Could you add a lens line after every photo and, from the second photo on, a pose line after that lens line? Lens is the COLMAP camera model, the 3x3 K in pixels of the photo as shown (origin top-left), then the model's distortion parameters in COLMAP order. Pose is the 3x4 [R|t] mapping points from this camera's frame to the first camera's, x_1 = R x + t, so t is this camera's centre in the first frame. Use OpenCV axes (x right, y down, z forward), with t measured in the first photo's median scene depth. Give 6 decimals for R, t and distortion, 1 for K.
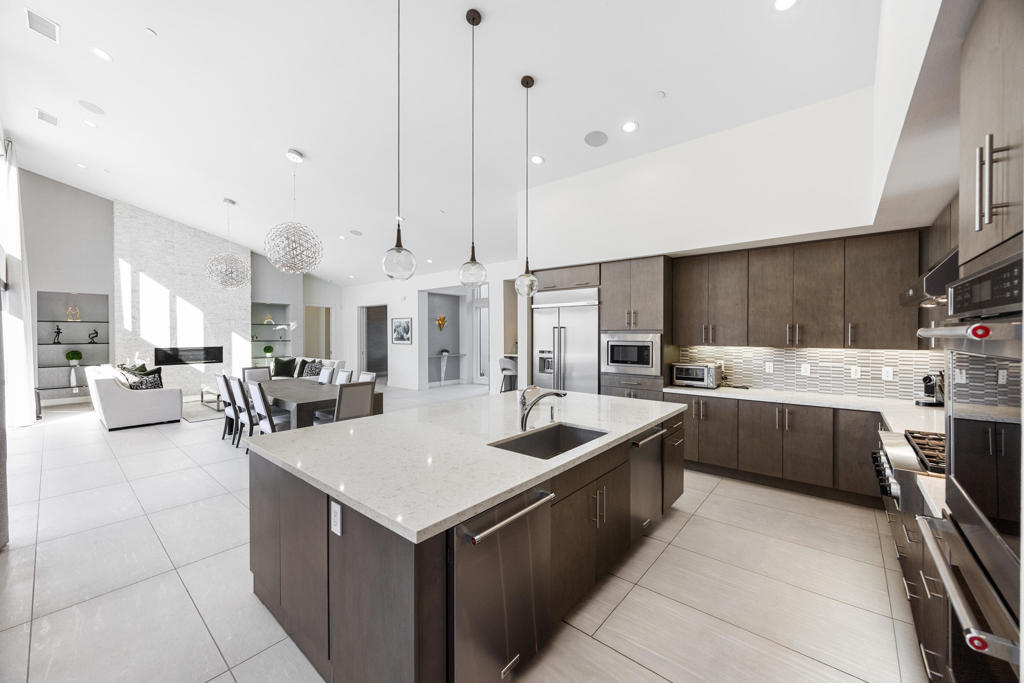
lens RADIAL K [[390.7, 0, 518.0], [0, 390.7, 337.4], [0, 0, 1]] dist [-0.000746, -0.000021]
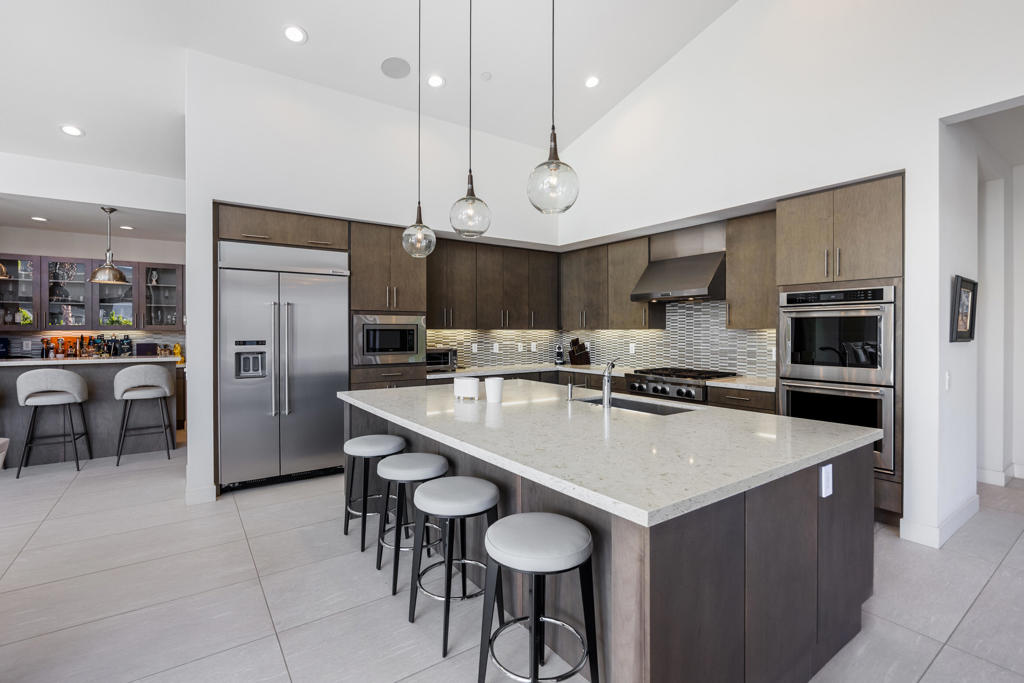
lens RADIAL K [[465.9, 0, 514.0], [0, 465.9, 335.9], [0, 0, 1]] dist [-0.000795, 0.000062]
pose [[0.263090, -0.011162, 0.964707, -0.679169], [0.008186, 0.999923, 0.009337, 0.030403], [-0.964737, 0.005441, 0.263161, 0.543675]]
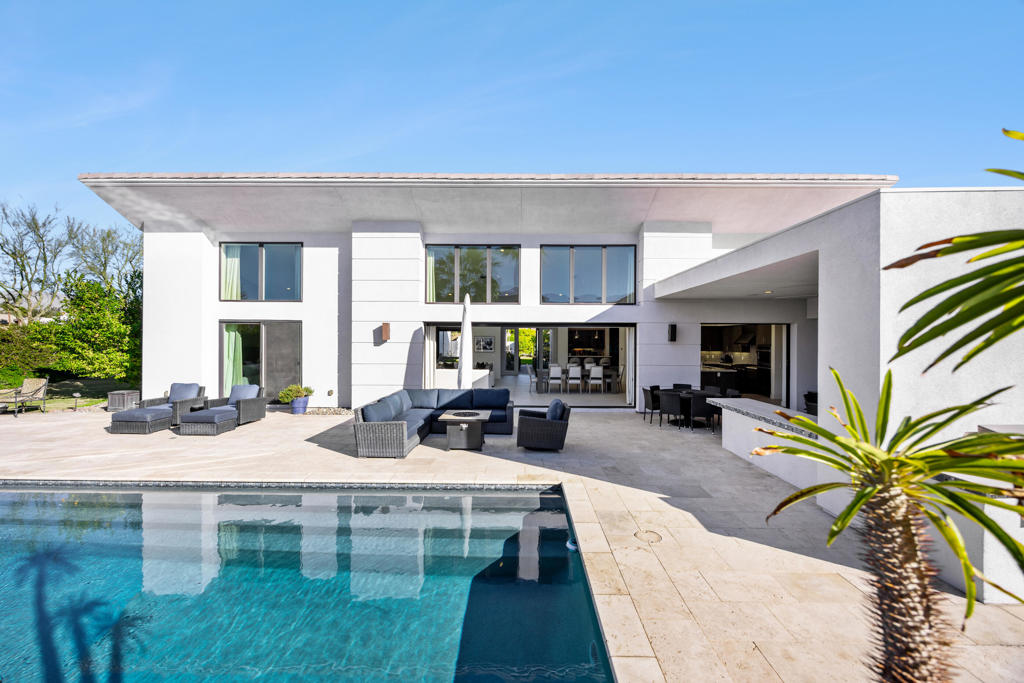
lens RADIAL K [[401.9, 0, 513.2], [0, 401.9, 337.5], [0, 0, 1]] dist [-0.001561, -0.000176]
pose [[0.781052, 0.003951, 0.624453, -3.350088], [0.000517, 0.999976, -0.006974, -0.085690], [-0.624466, 0.005769, 0.781031, -1.056838]]
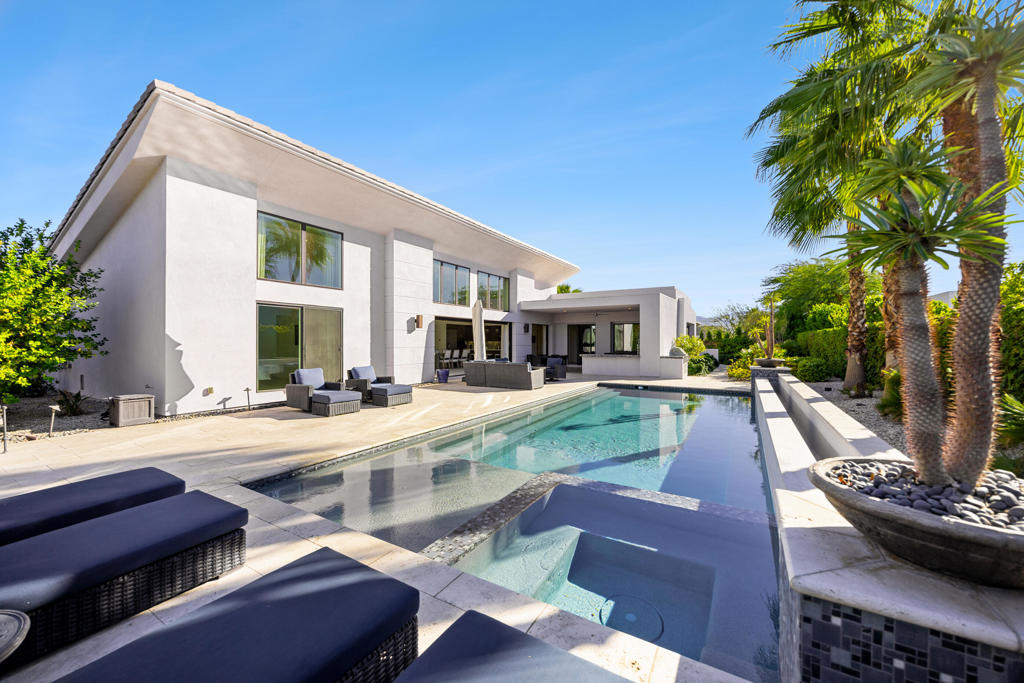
lens RADIAL K [[390.7, 0, 518.0], [0, 390.7, 337.4], [0, 0, 1]] dist [-0.000746, -0.000021]
pose [[-0.161539, 0.008457, 0.986830, -5.780636], [0.006721, 0.999950, -0.007469, 0.017983], [-0.986843, 0.005426, -0.161588, 1.260768]]
